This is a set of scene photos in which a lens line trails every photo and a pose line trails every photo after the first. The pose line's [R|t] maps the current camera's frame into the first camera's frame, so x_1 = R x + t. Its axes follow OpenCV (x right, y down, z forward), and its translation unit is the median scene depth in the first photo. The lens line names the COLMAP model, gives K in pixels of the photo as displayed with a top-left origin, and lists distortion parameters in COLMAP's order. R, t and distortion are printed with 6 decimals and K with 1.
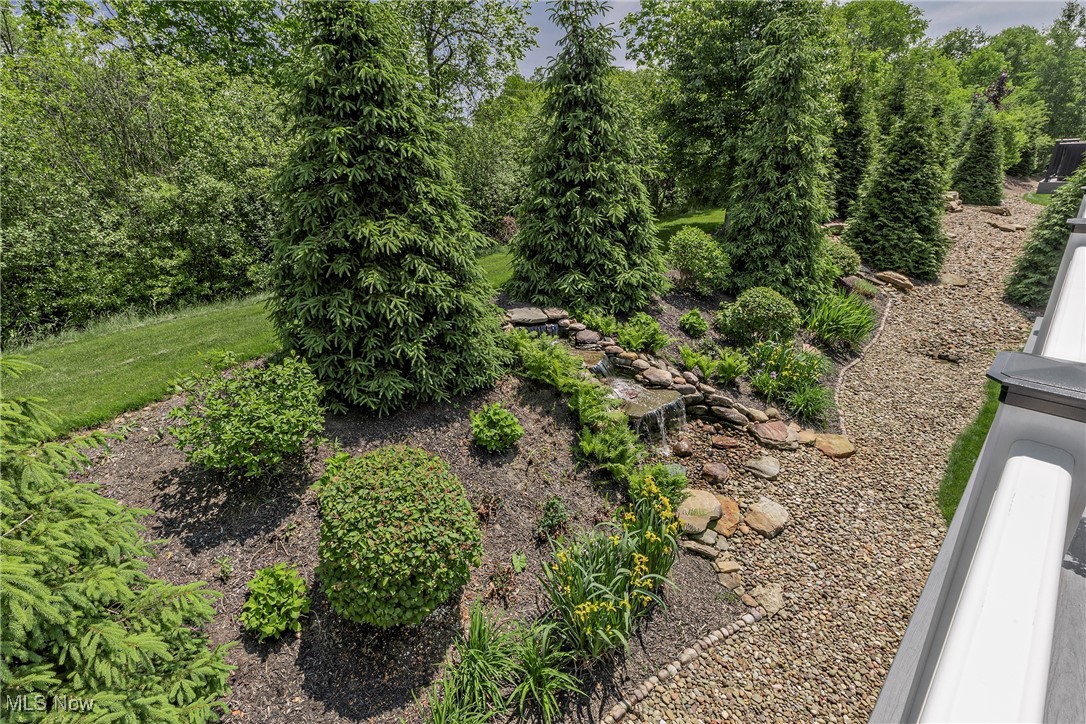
lens RADIAL K [[495.4, 0, 543.0], [0, 495.4, 362.0], [0, 0, 1]] dist [0.005196, 0.000389]
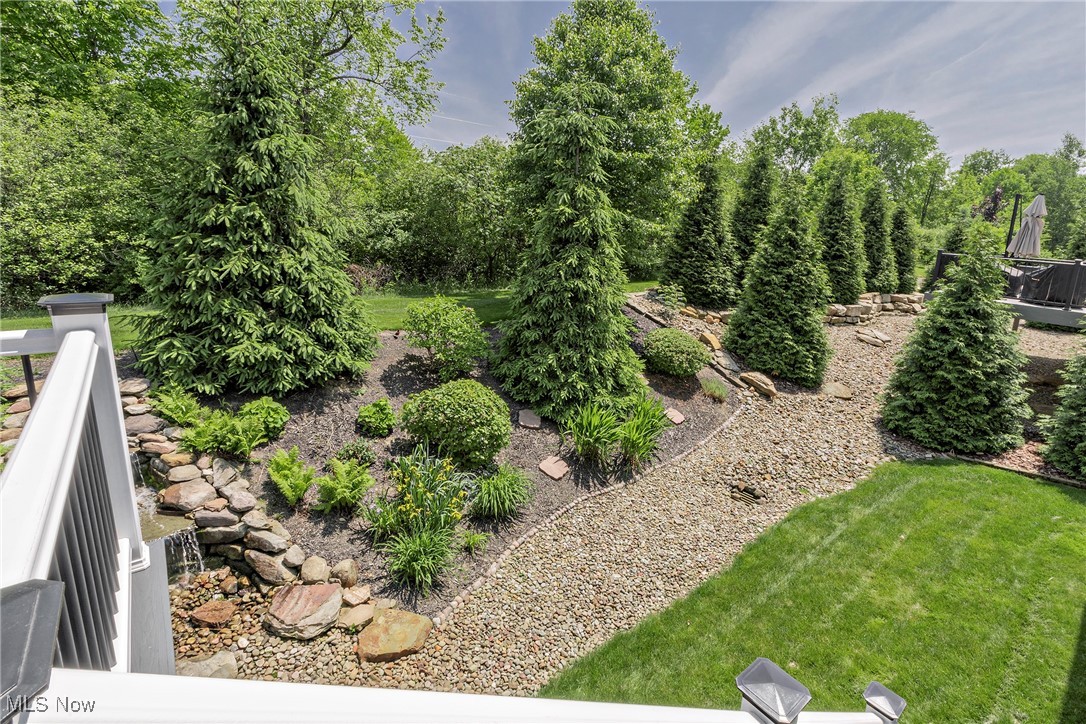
lens RADIAL K [[494.0, 0, 577.2], [0, 494.0, 333.2], [0, 0, 1]] dist [0.002834, -0.000017]
pose [[0.993707, 0.110603, -0.017699, 0.518491], [-0.112008, 0.980146, -0.163608, -0.096797], [-0.000748, 0.164561, 0.986367, 0.178248]]
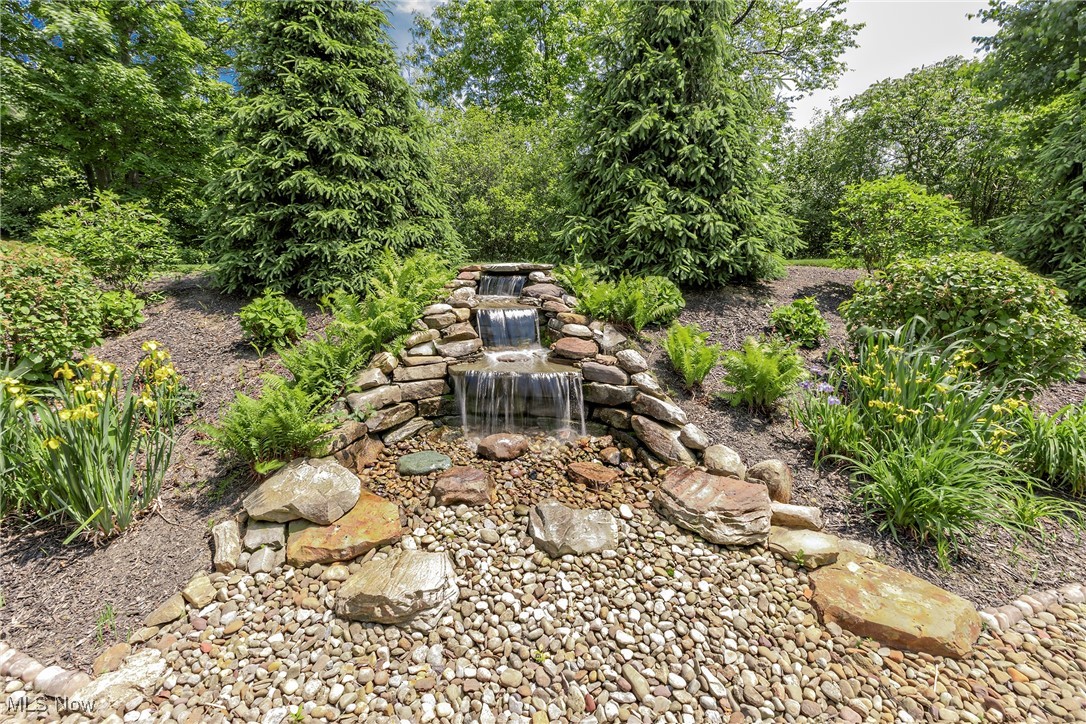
lens RADIAL K [[480.2, 0, 543.0], [0, 480.2, 362.0], [0, 0, 1]] dist [0.000829, -0.000195]
pose [[0.706661, 0.154986, -0.690369, 0.402201], [-0.295864, 0.951043, -0.089340, 0.072923], [0.642724, 0.267388, 0.717920, 0.383397]]
